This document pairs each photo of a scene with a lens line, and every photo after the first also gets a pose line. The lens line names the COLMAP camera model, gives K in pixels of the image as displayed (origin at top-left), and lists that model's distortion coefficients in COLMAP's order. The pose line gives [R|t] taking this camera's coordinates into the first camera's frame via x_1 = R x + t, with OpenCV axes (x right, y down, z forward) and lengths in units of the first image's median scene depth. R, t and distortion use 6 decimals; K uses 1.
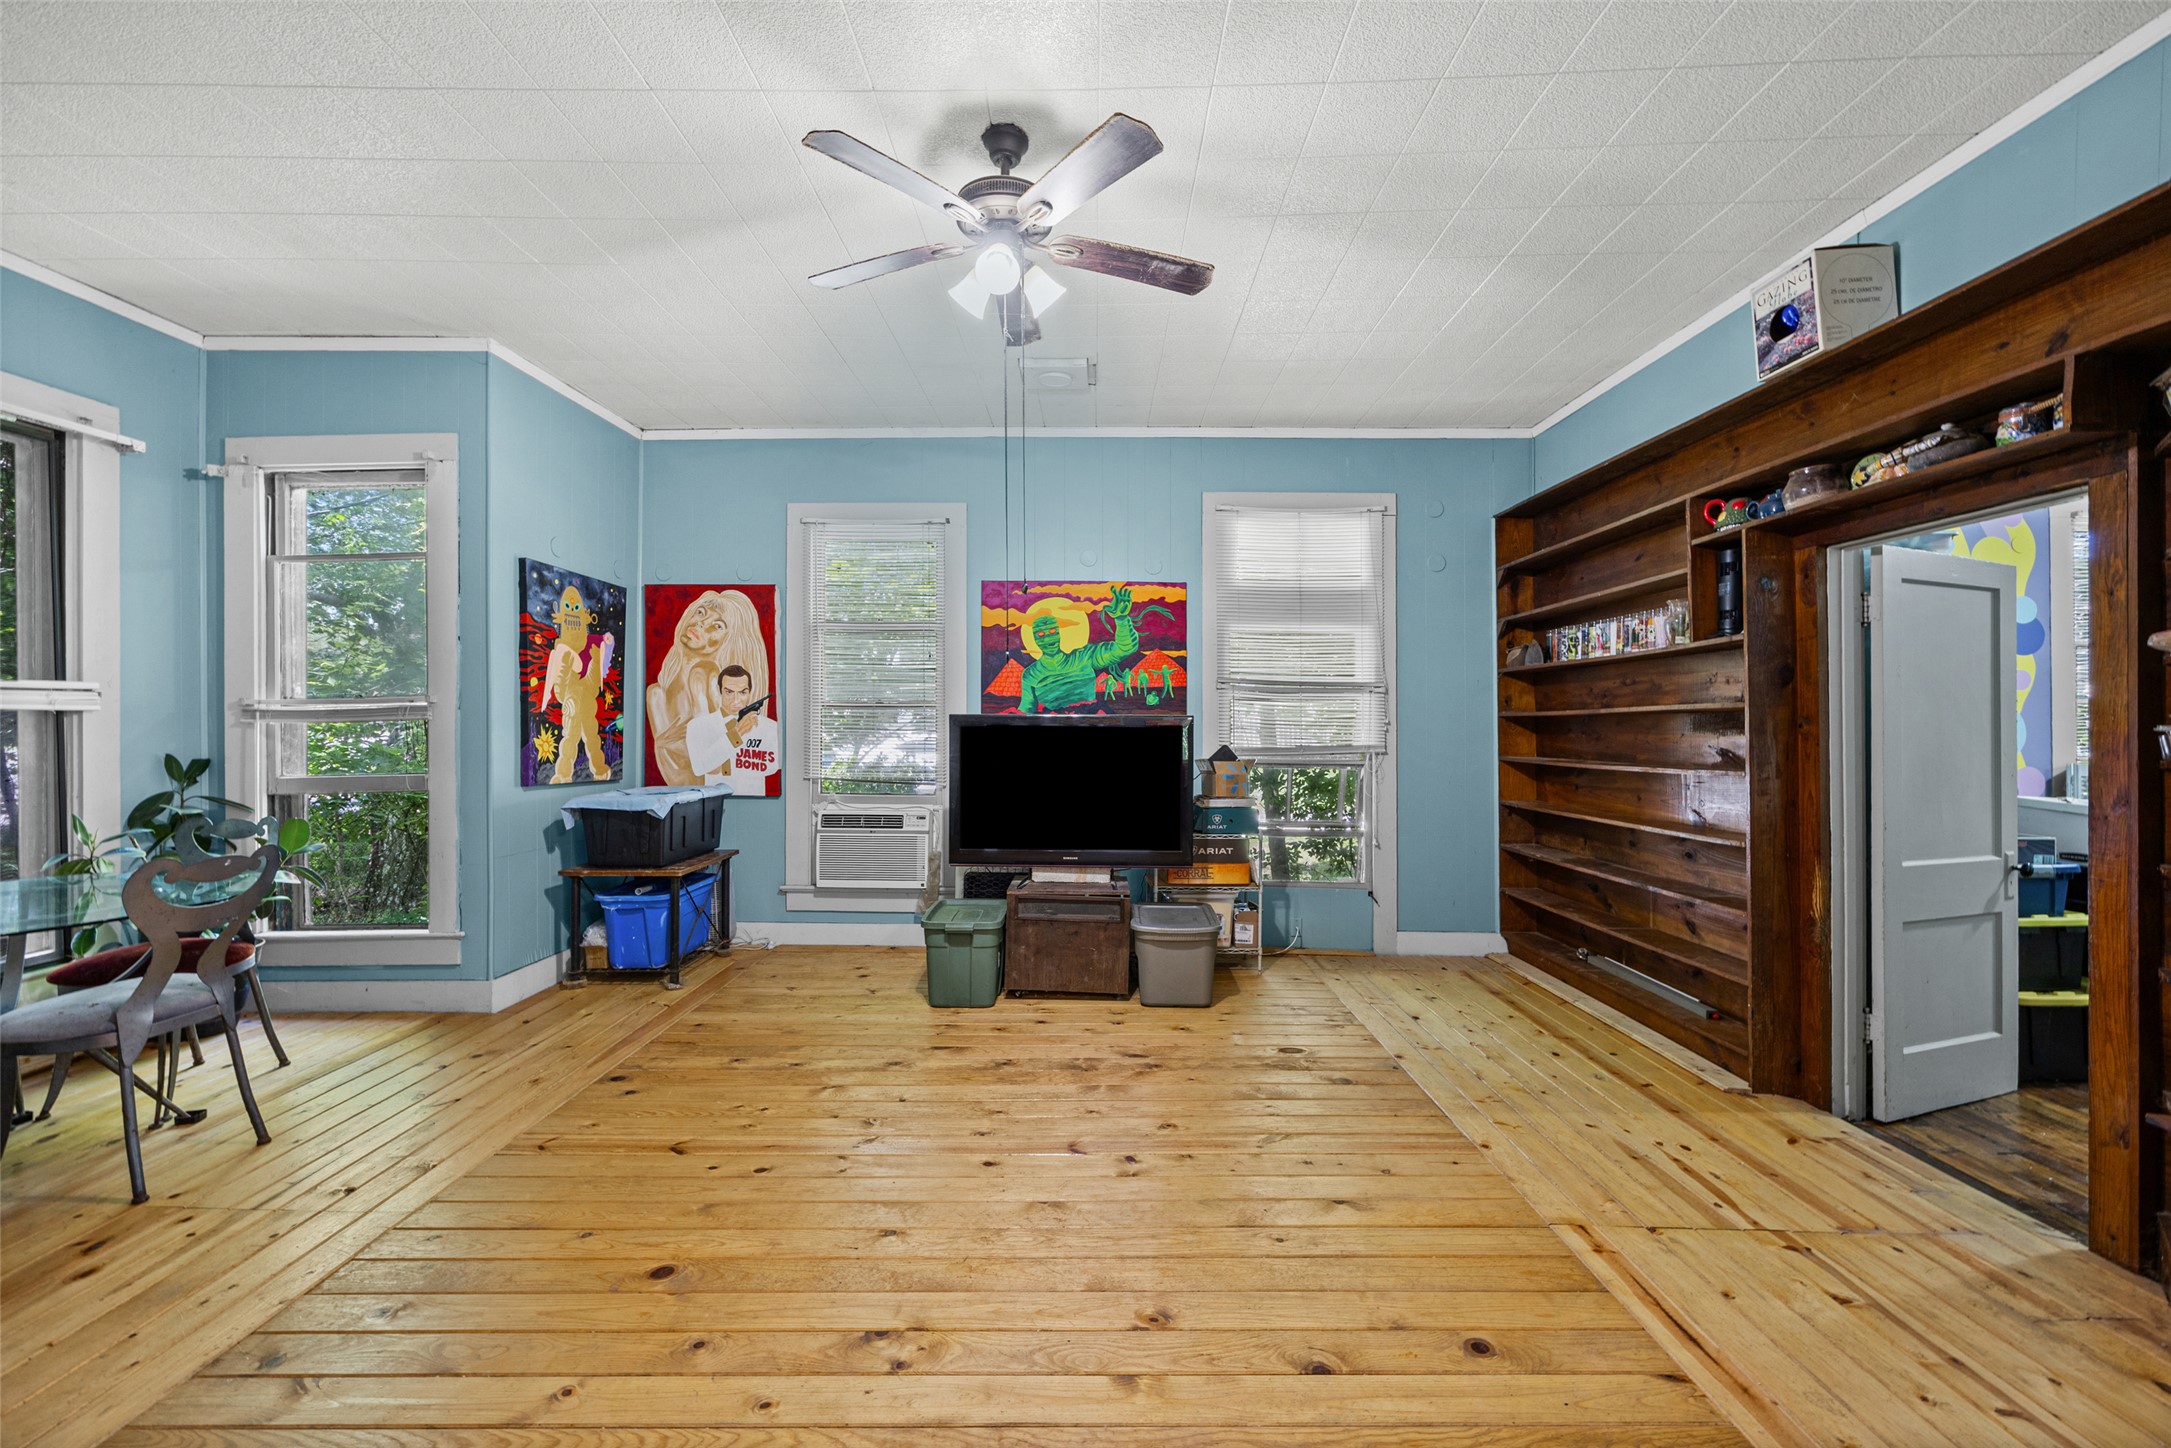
lens RADIAL K [[844.7, 0, 1081.4], [0, 844.7, 724.2], [0, 0, 1]] dist [-0.001517, -0.000037]
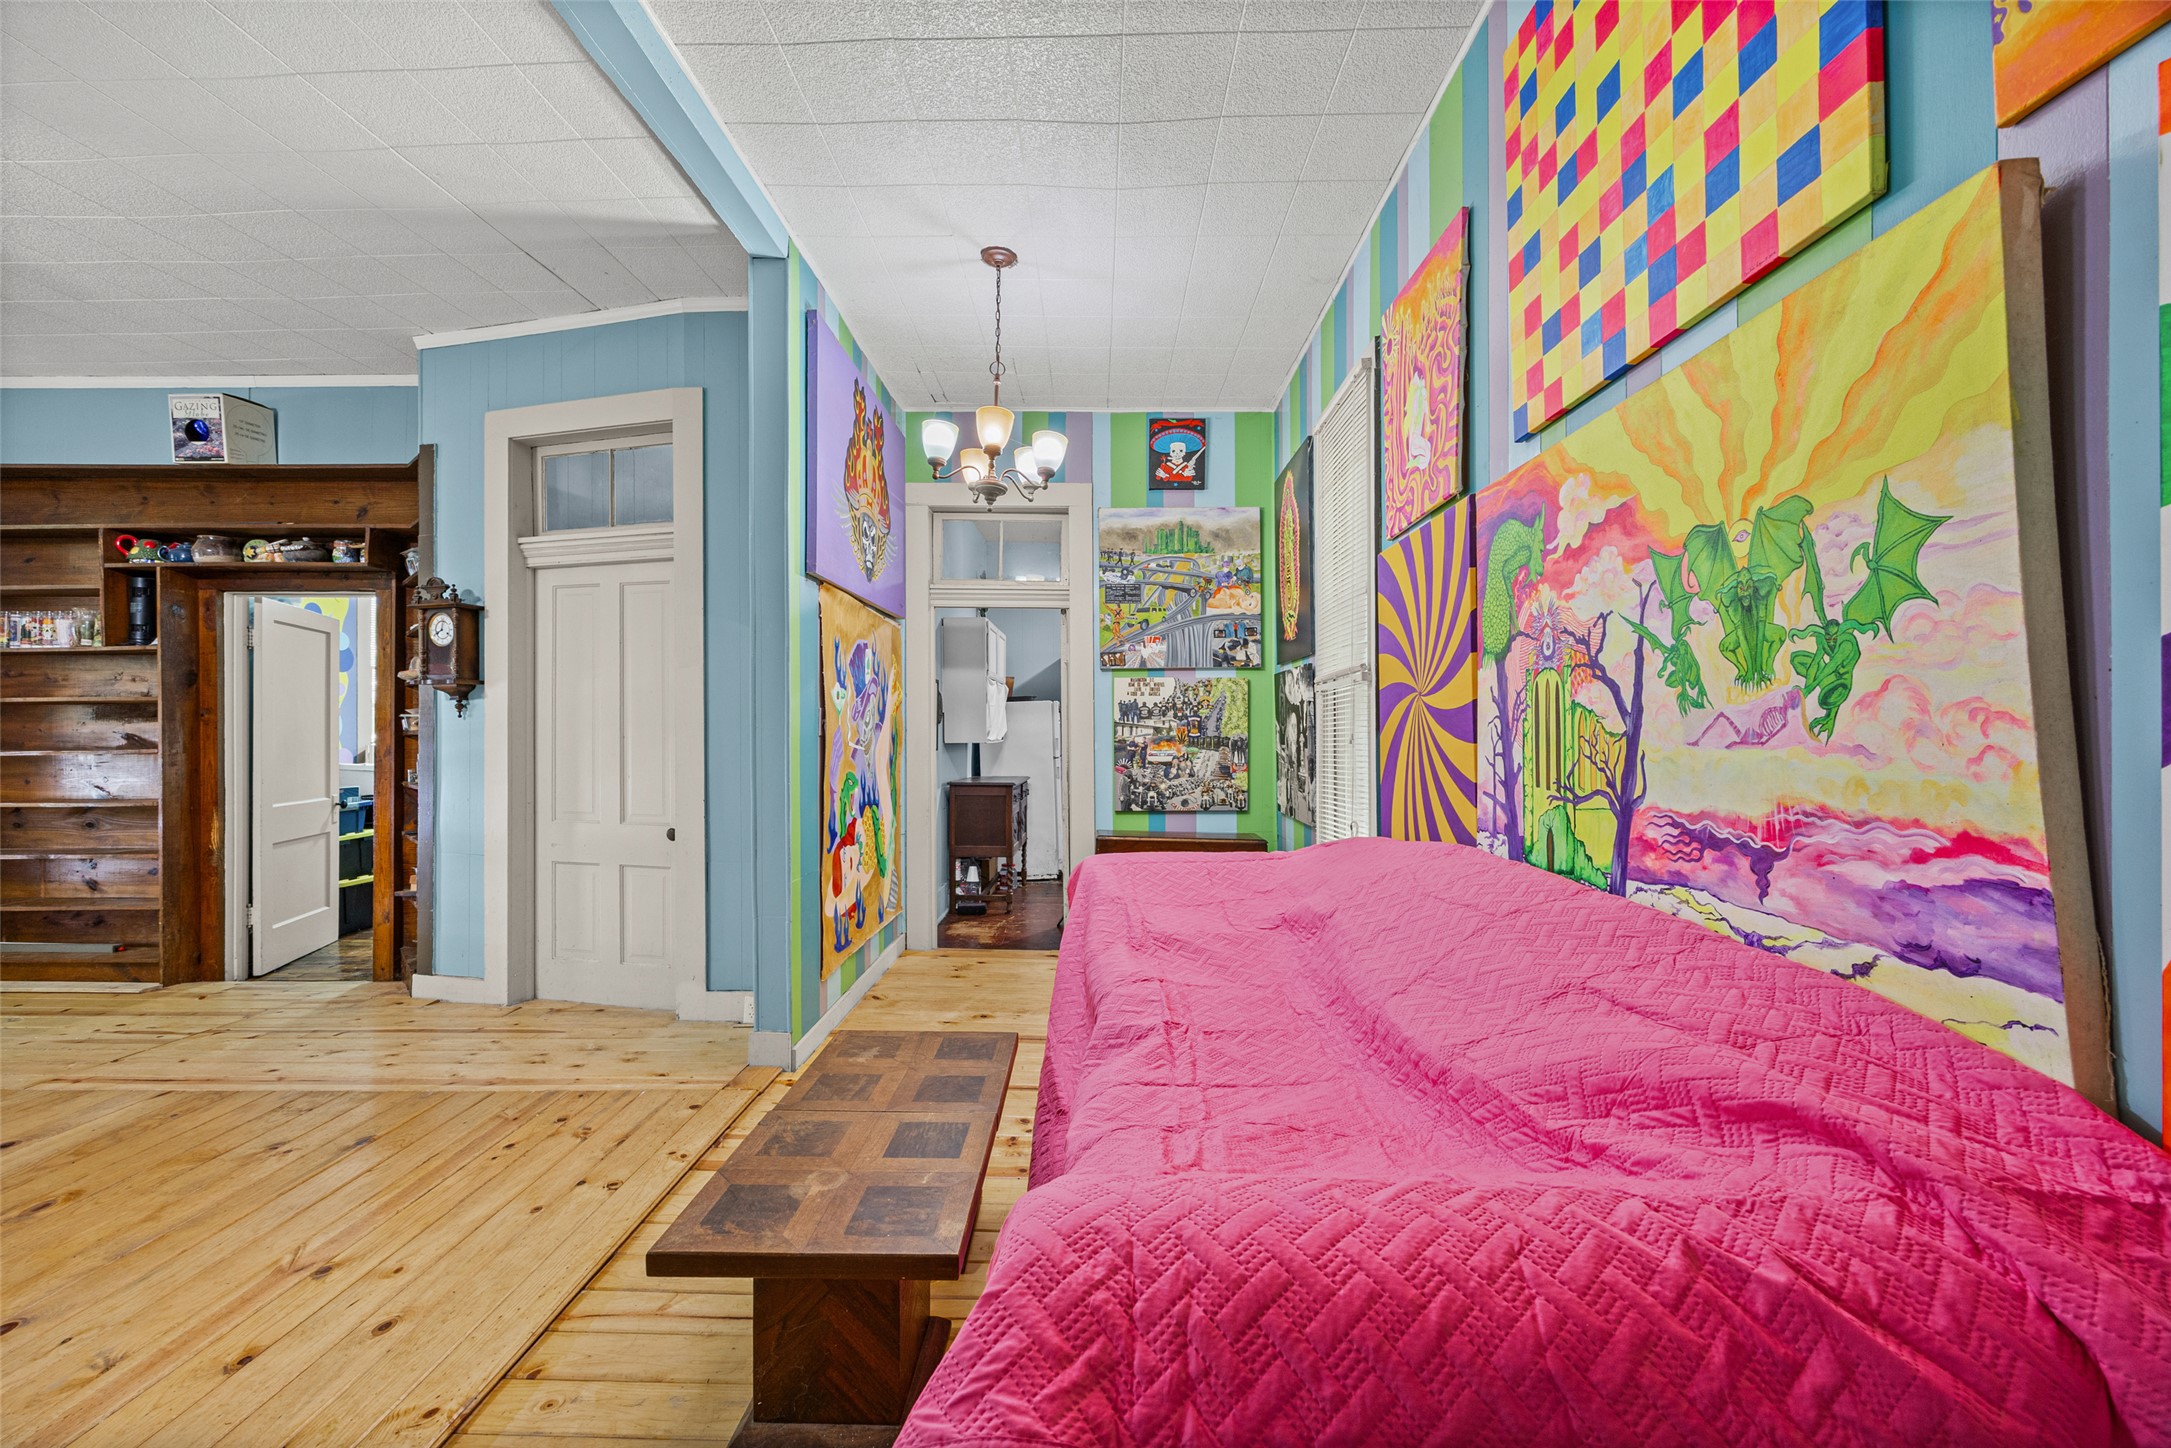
lens RADIAL K [[844.7, 0, 1086.0], [0, 844.7, 721.3], [0, 0, 1]] dist [-0.001517, -0.000037]
pose [[0.002165, 0.007792, 0.999967, -0.543535], [-0.002072, 0.999968, -0.007788, 0.020053], [-0.999996, -0.002055, 0.002181, -0.469747]]
